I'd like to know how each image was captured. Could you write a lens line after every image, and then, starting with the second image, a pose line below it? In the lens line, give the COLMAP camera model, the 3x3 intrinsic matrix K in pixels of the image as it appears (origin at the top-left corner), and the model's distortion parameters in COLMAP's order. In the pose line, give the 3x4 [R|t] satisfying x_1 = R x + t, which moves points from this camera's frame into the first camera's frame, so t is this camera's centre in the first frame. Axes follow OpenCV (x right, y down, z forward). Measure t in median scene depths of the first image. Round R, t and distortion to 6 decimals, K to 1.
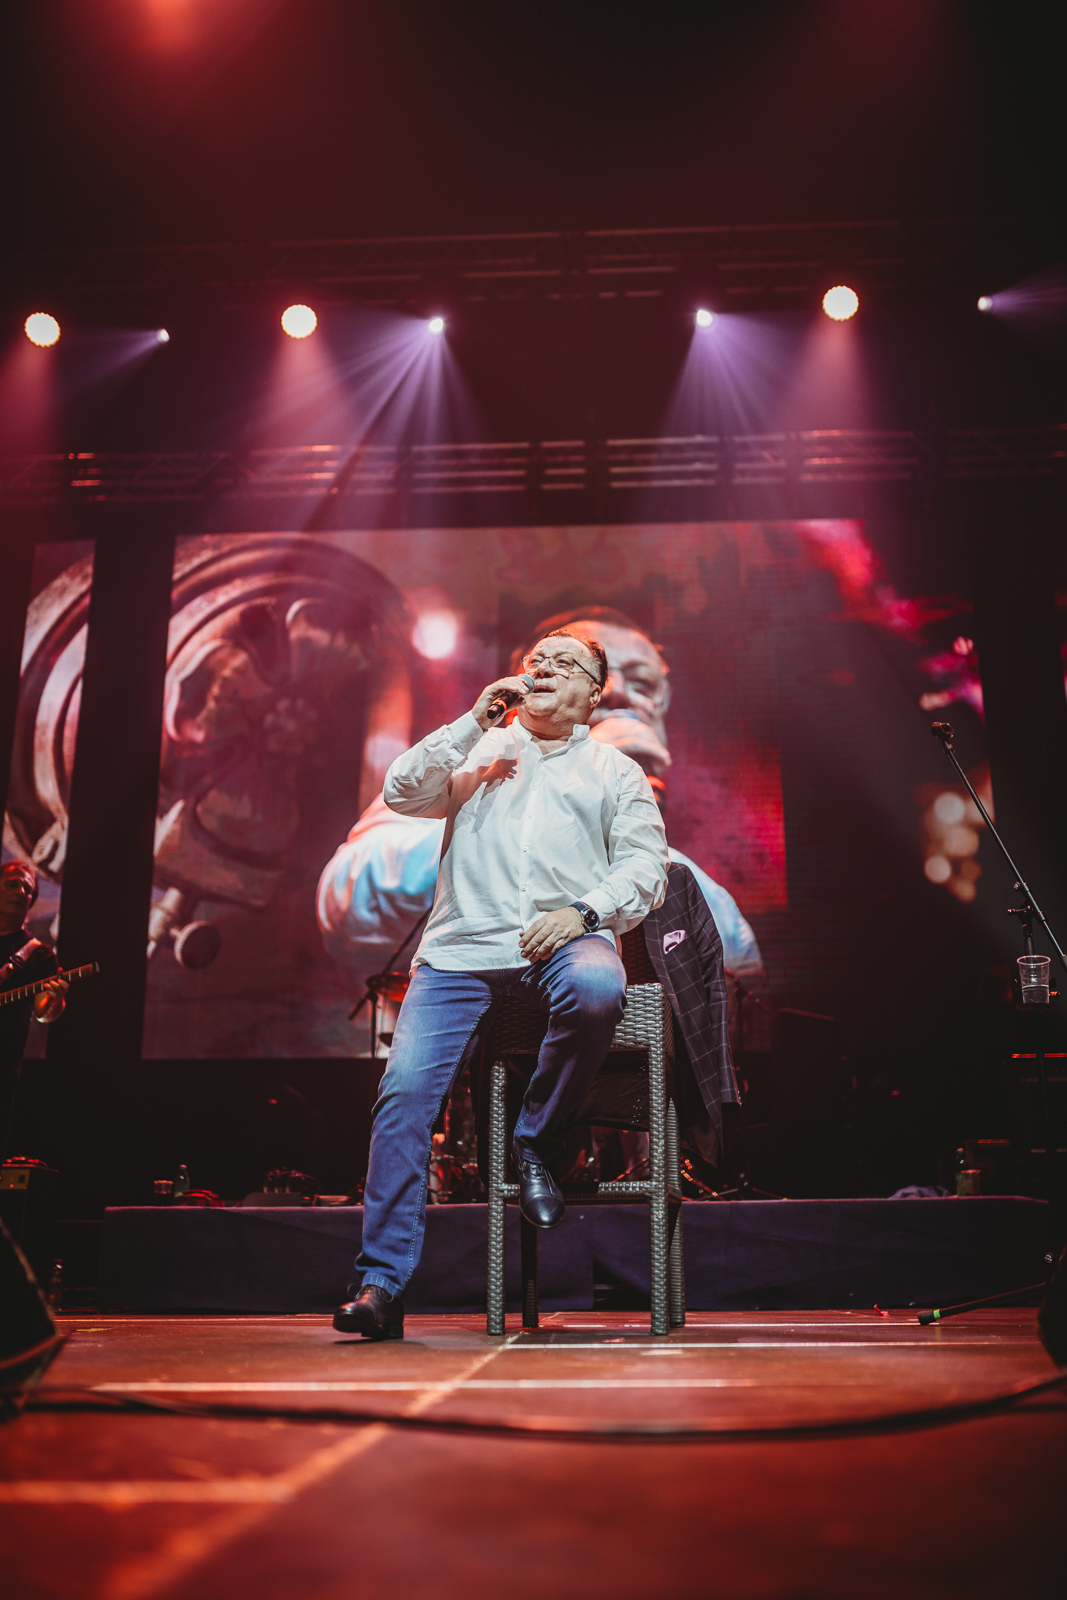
lens RADIAL K [[1564.4, 0, 533.5], [0, 1564.4, 800.0], [0, 0, 1]] dist [-0.013775, -0.004209]
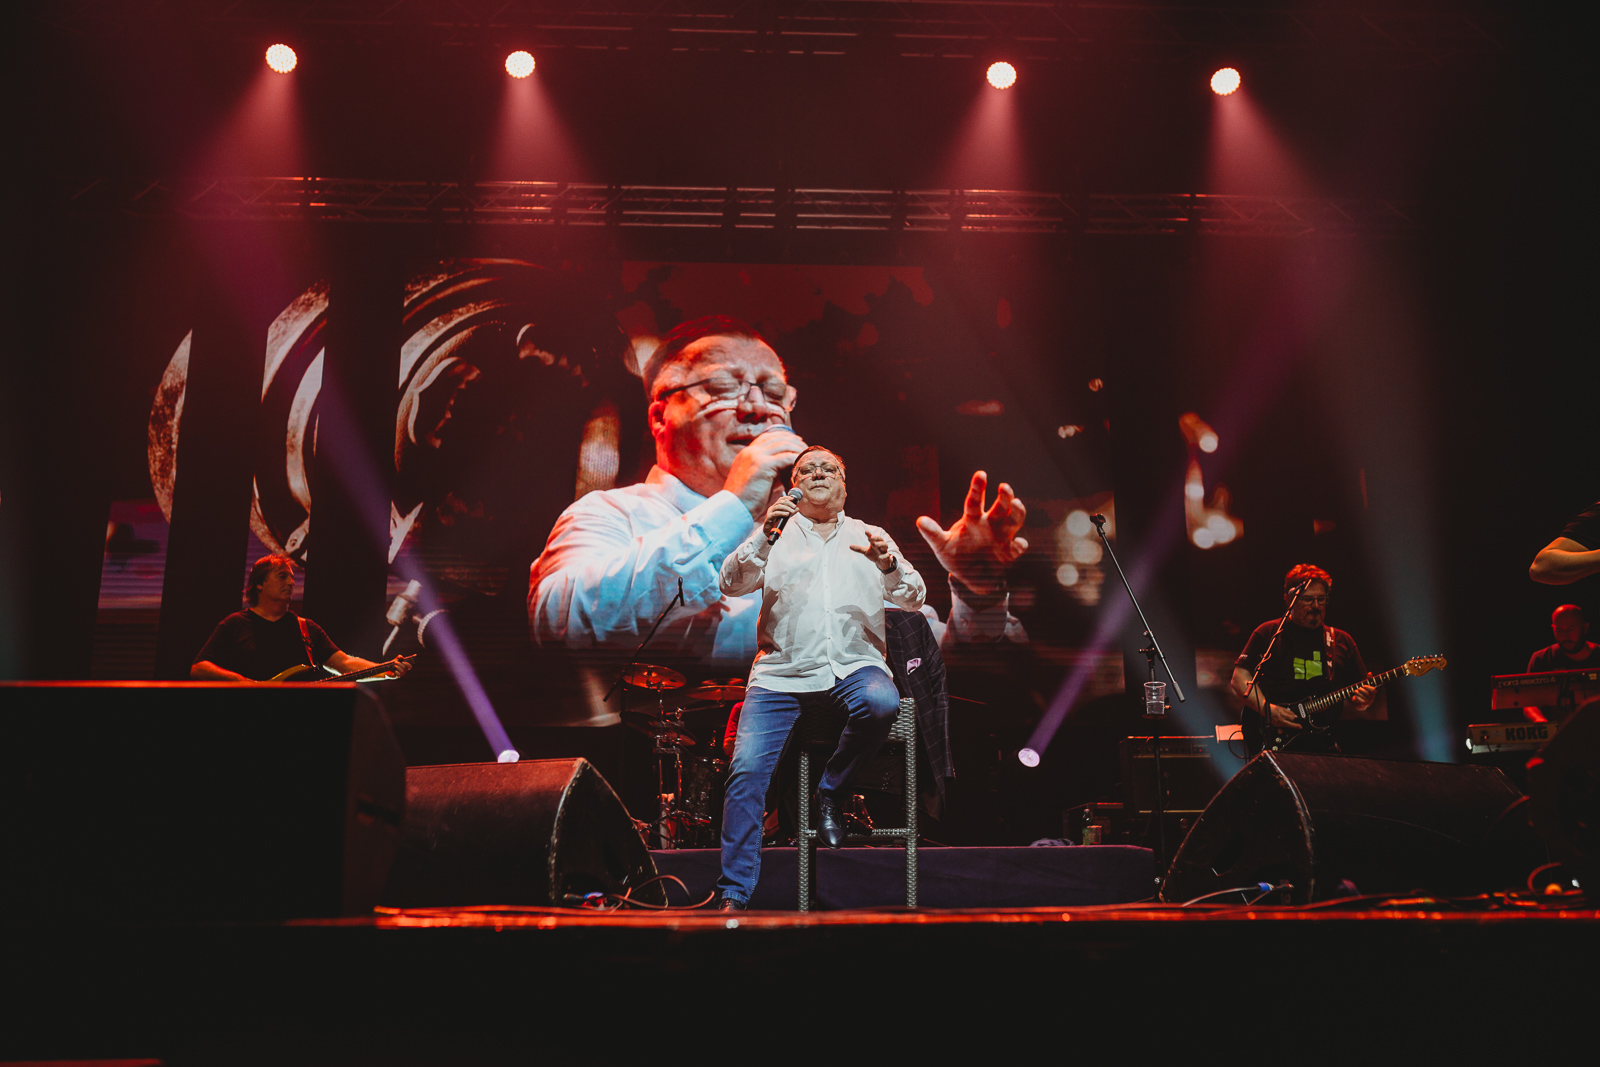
lens RADIAL K [[1564.4, 0, 820.8], [0, 1564.4, 539.4], [0, 0, 1]] dist [-0.013775, -0.004209]
pose [[0.993657, 0.026016, 0.109400, -0.169764], [-0.031380, 0.998373, 0.047602, -0.100065], [-0.107983, -0.050733, 0.992857, -0.457030]]
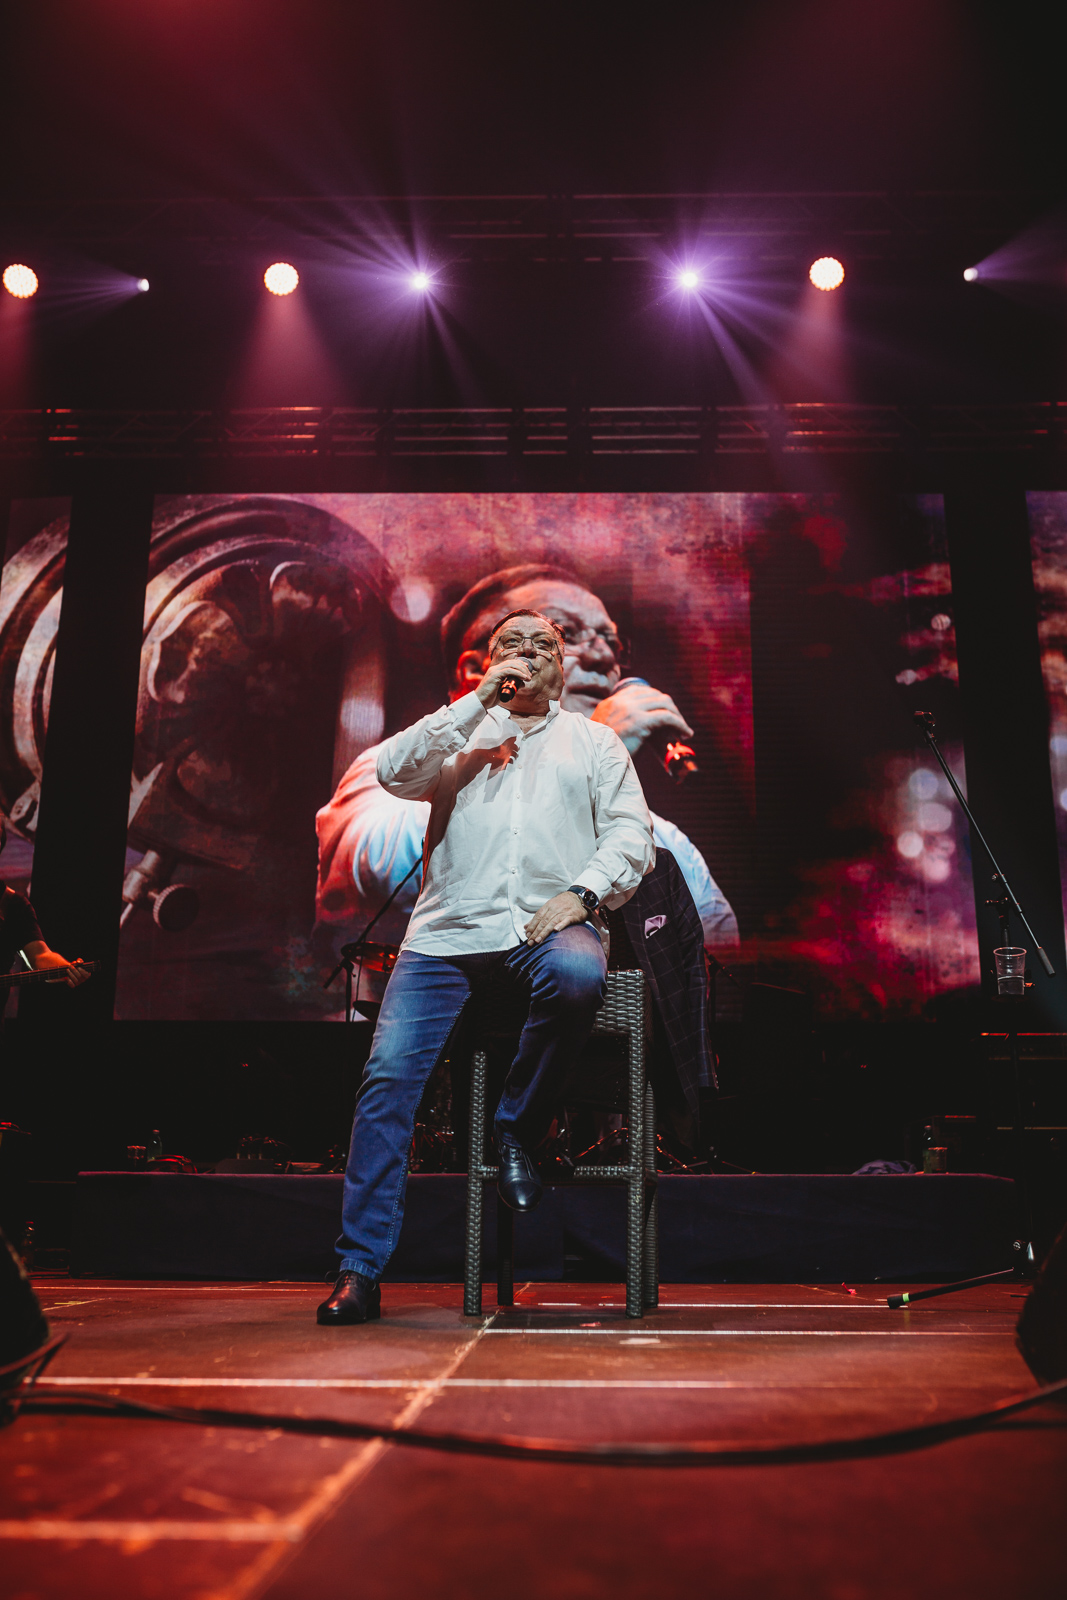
lens RADIAL K [[1564.4, 0, 533.5], [0, 1564.4, 800.0], [0, 0, 1]] dist [-0.013775, -0.004209]
pose [[0.999662, 0.018449, 0.018314, -0.008507], [-0.018916, 0.999492, 0.025665, -0.016000], [-0.017831, -0.026003, 0.999503, -0.002441]]
